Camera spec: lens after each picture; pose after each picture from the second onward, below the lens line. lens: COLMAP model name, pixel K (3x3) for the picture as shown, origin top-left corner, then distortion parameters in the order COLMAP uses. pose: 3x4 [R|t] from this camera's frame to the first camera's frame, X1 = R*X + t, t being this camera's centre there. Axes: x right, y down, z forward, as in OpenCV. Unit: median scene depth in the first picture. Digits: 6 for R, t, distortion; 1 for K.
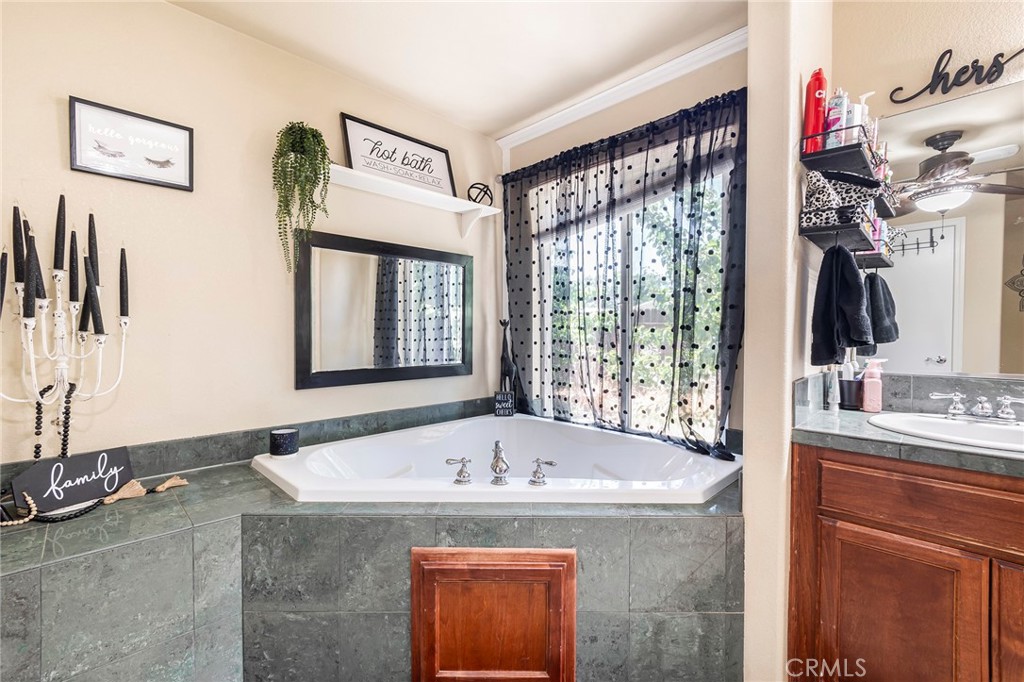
lens RADIAL K [[442.5, 0, 527.4], [0, 442.5, 348.3], [0, 0, 1]] dist [-0.008638, 0.000076]
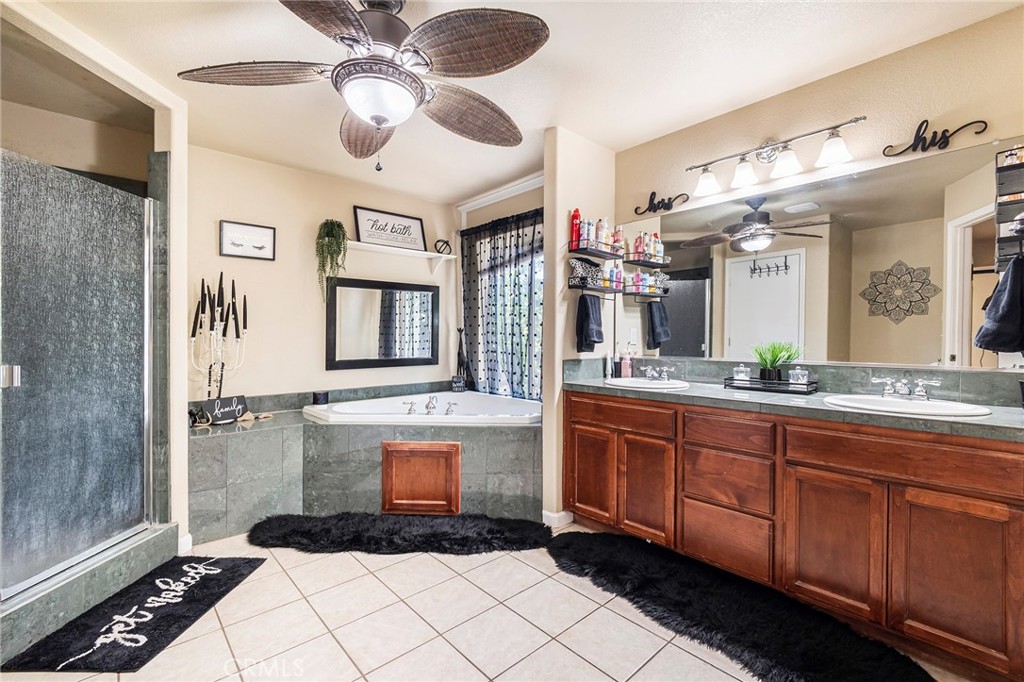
lens RADIAL K [[441.3, 0, 508.2], [0, 441.3, 338.6], [0, 0, 1]] dist [-0.008708, -0.000386]
pose [[0.997281, -0.003184, -0.073623, 0.281511], [0.000917, 0.999525, -0.030801, 0.021817], [0.073686, 0.030650, 0.996810, -0.607112]]
